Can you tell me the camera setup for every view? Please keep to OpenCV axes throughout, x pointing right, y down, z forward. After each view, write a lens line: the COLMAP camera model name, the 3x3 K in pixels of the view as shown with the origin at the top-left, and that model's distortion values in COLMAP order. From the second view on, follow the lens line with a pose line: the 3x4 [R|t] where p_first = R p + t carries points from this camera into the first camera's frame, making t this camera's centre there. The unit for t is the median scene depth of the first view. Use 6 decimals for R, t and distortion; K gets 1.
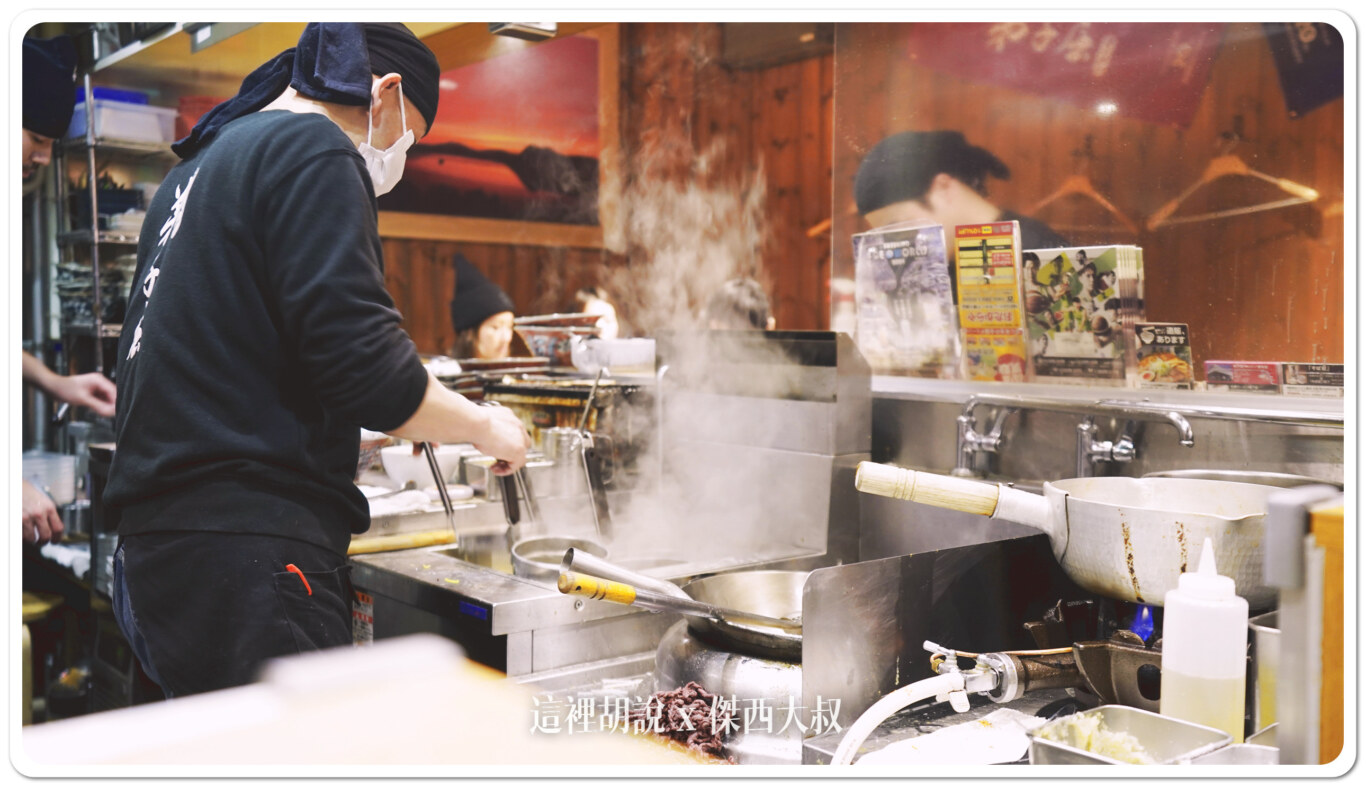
lens RADIAL K [[1288.6, 0, 681.9], [0, 1288.6, 393.4], [0, 0, 1]] dist [0.071915, 0.000000]
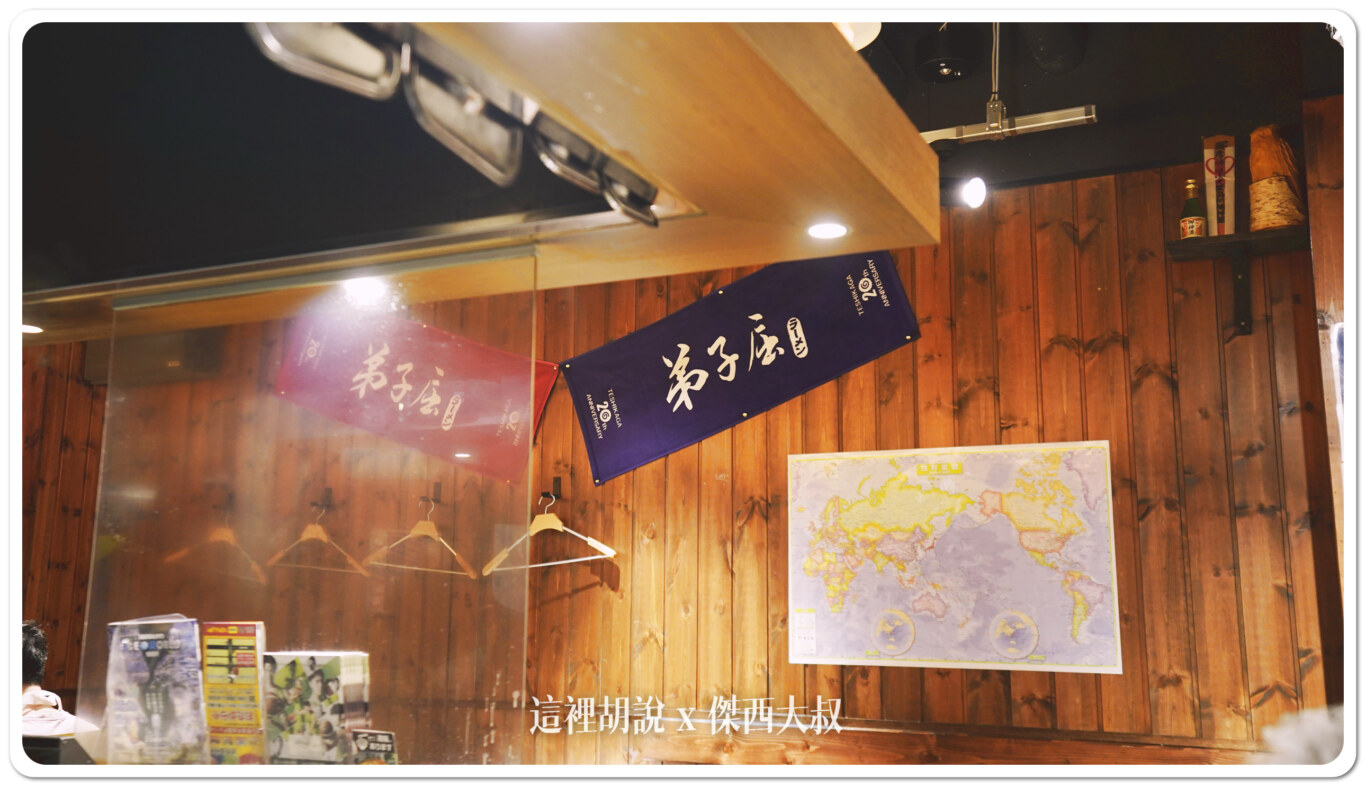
lens RADIAL K [[1288.6, 0, 684.2], [0, 1288.6, 394.4], [0, 0, 1]] dist [0.071915, 0.000000]
pose [[0.908882, 0.070693, 0.411018, 0.122048], [0.022473, 0.975796, -0.217526, -0.075101], [-0.416447, 0.206943, 0.885294, -0.105123]]
